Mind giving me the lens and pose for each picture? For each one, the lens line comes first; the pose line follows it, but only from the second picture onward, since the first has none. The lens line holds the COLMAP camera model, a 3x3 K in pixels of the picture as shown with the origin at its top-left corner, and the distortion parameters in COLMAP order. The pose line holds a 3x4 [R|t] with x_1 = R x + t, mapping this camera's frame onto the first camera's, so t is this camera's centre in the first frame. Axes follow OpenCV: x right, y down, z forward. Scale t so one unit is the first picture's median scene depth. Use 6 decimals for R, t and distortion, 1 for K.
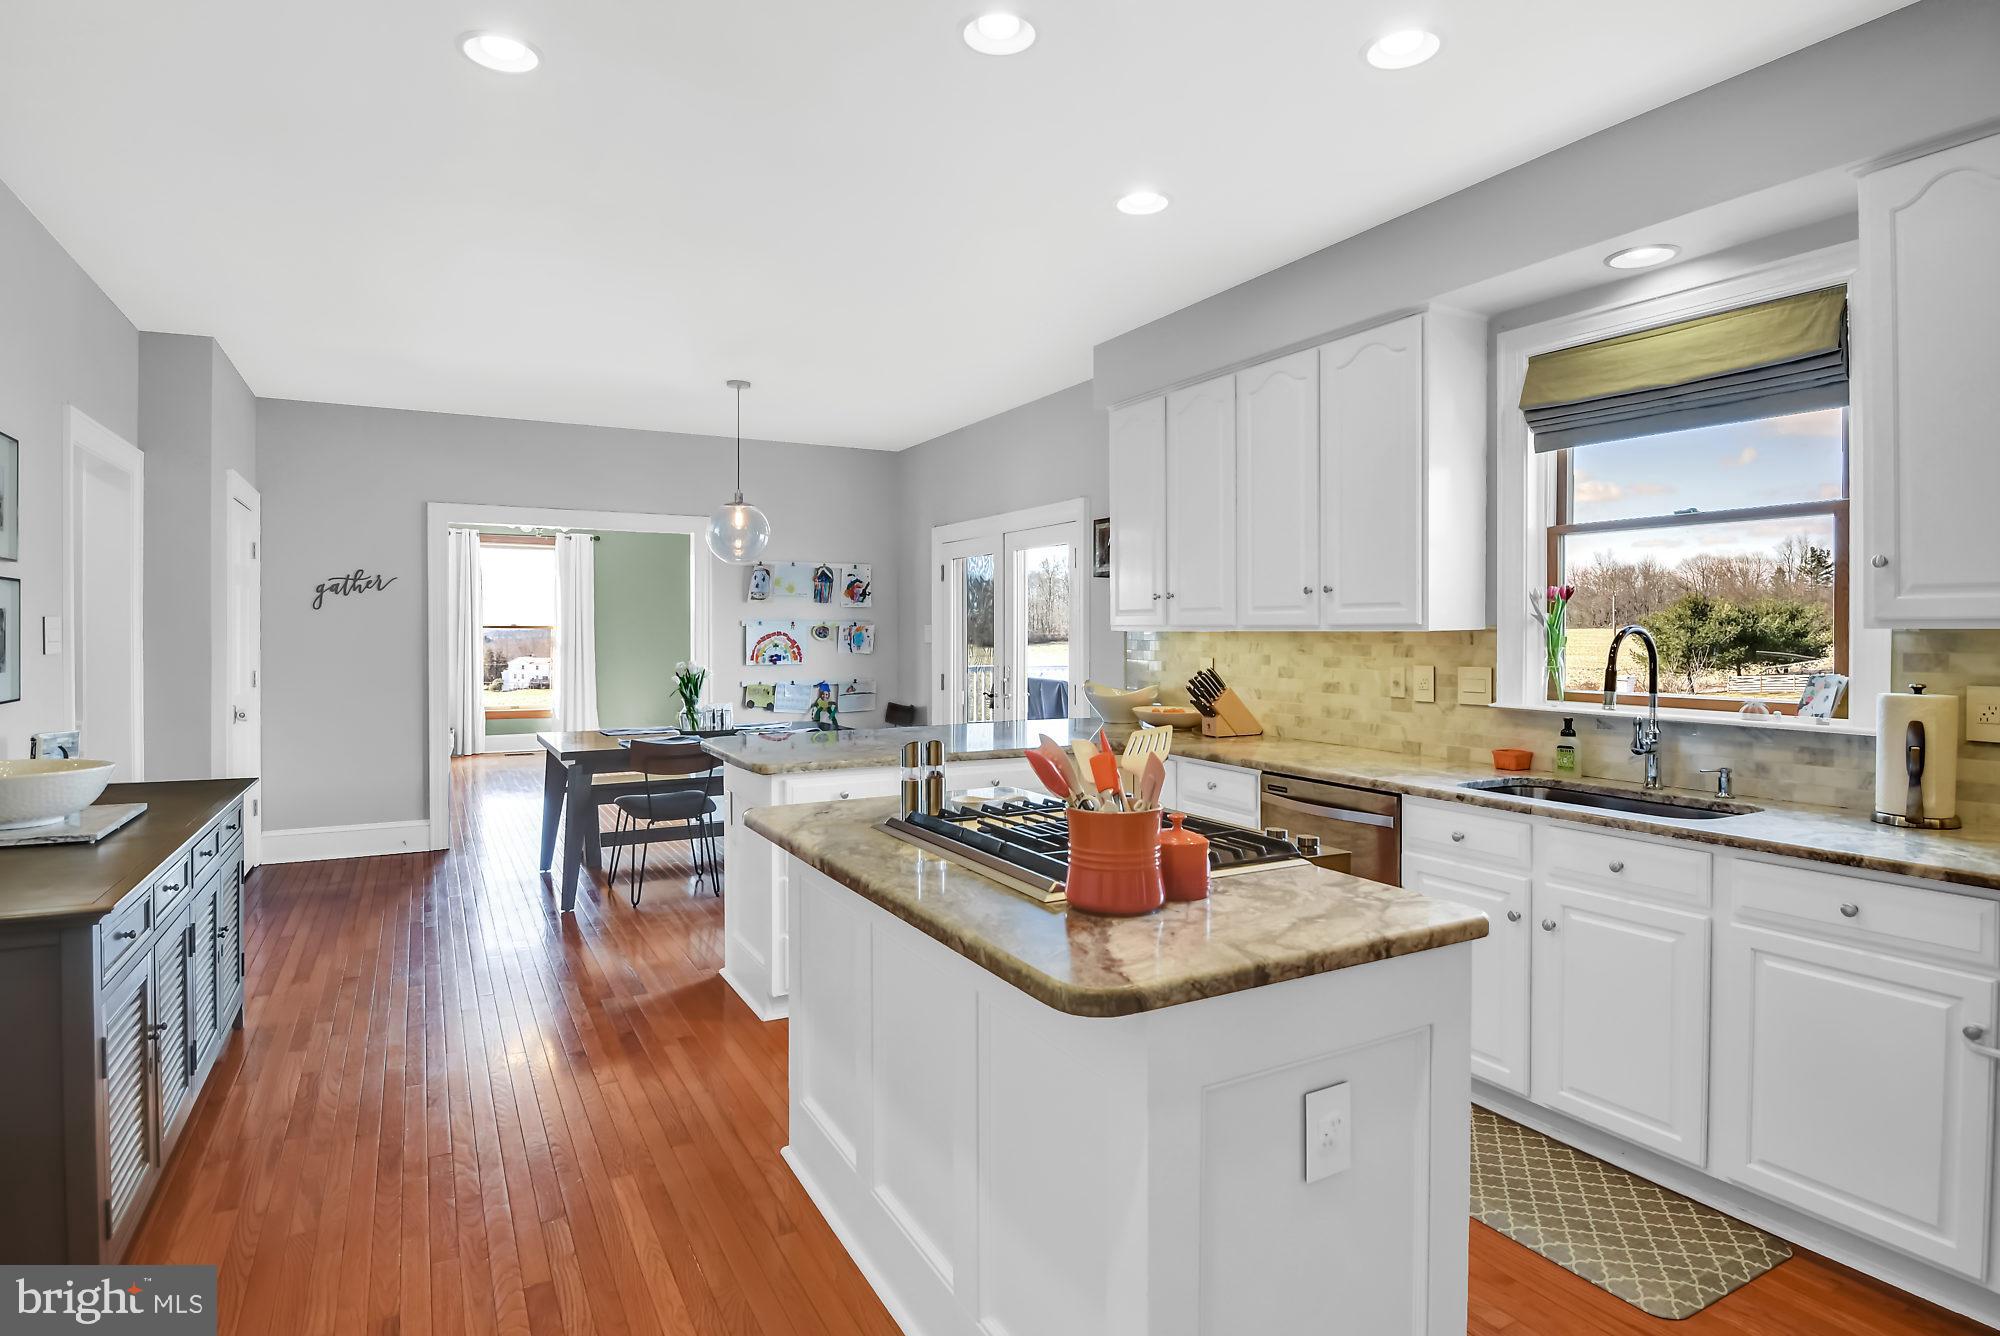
lens RADIAL K [[1074.9, 0, 1007.3], [0, 1074.9, 633.4], [0, 0, 1]] dist [-0.014863, -0.015915]
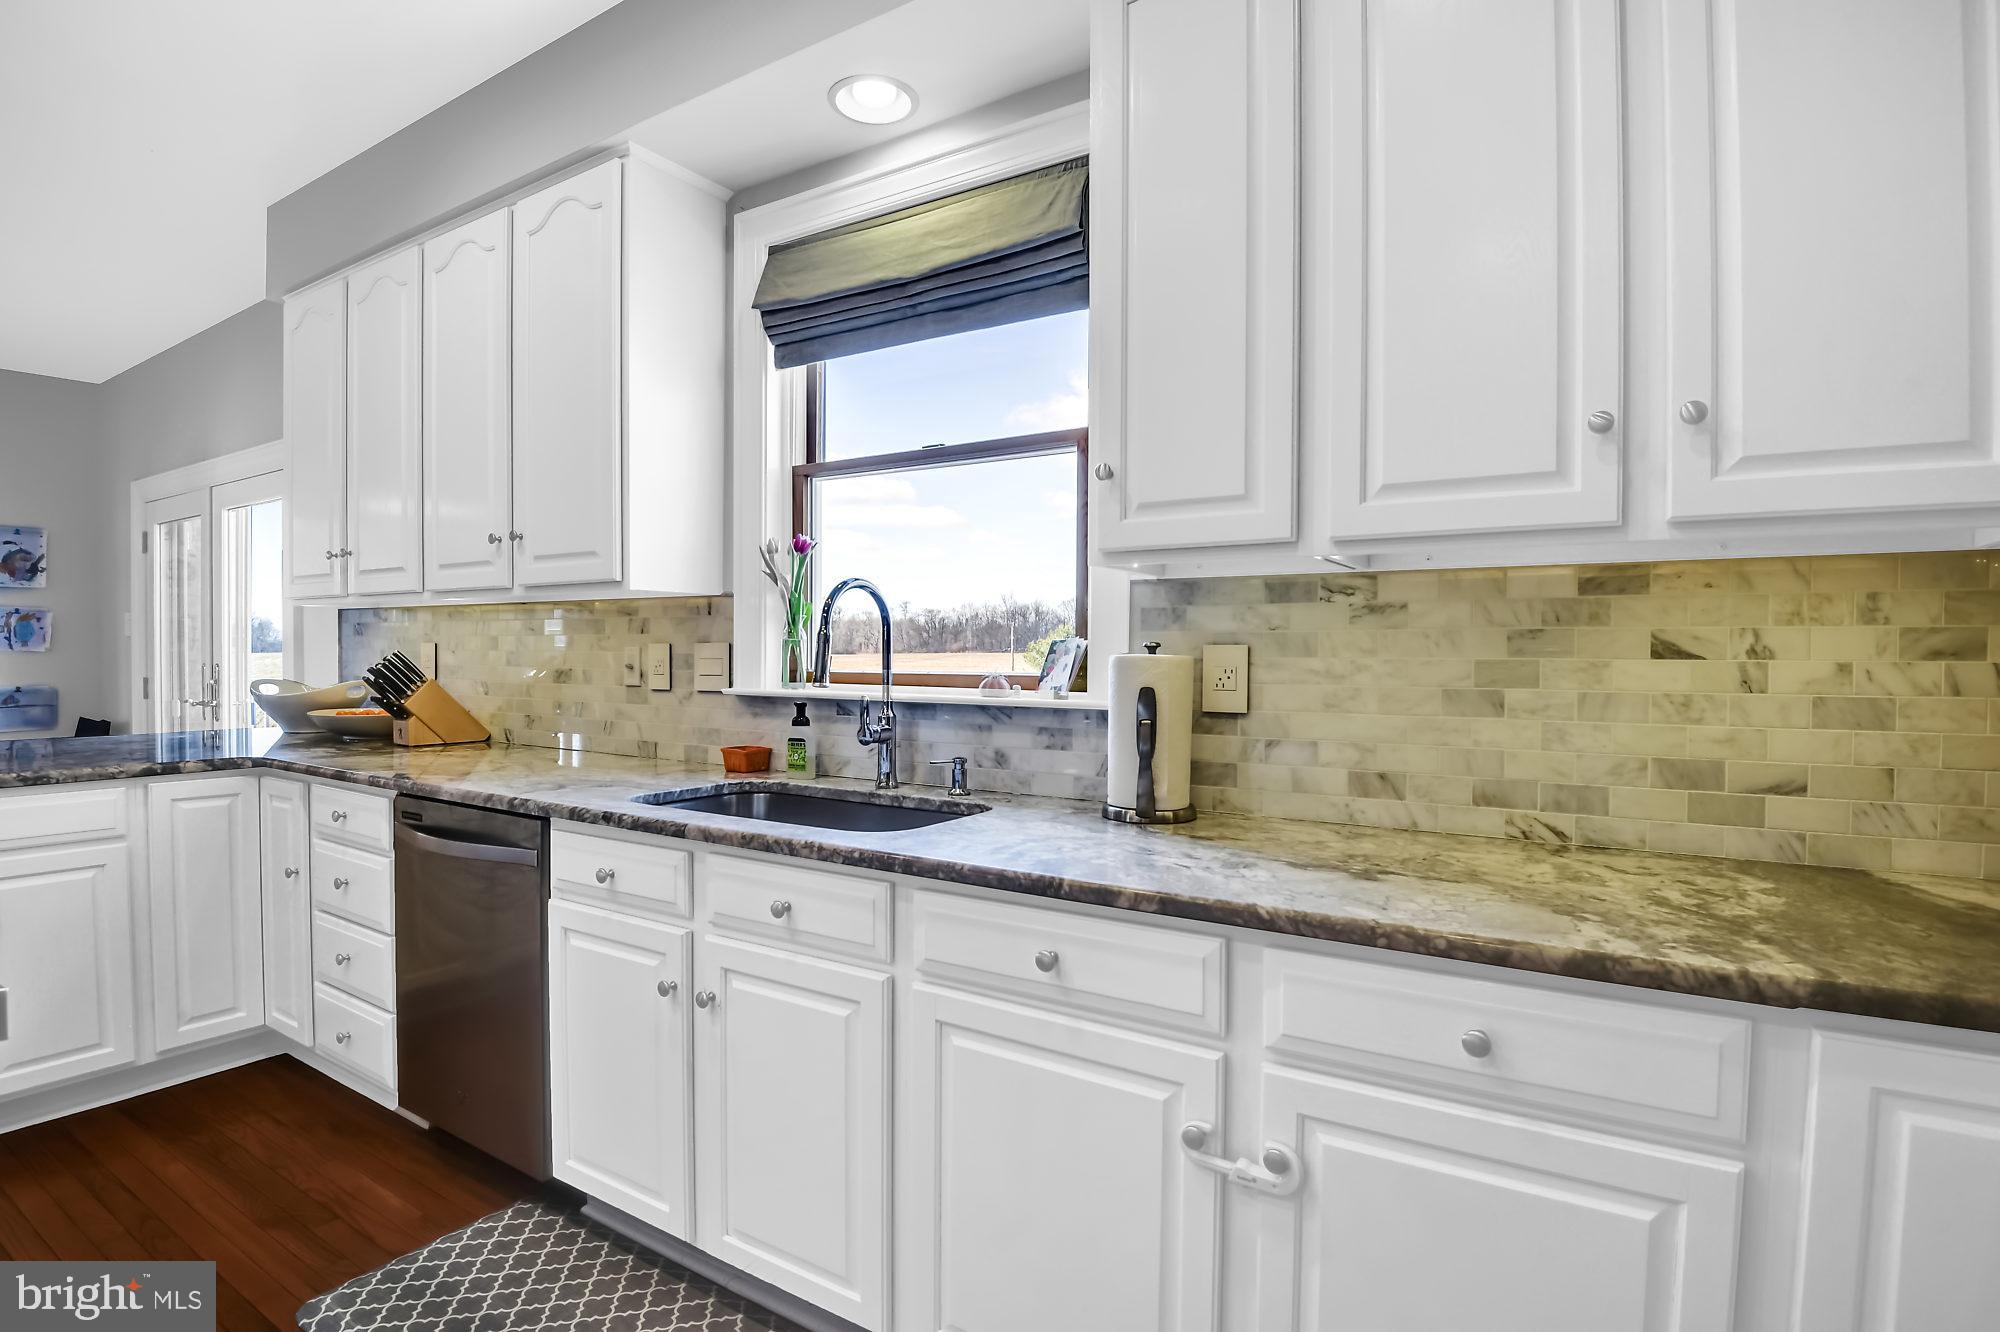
lens RADIAL K [[957.7, 0, 978.8], [0, 957.7, 671.7], [0, 0, 1]] dist [-0.030518, -0.008805]
pose [[0.888553, -0.003546, 0.458760, 0.307291], [-0.002837, 0.999909, 0.013223, 0.045244], [-0.458764, -0.013051, 0.888462, 0.307759]]
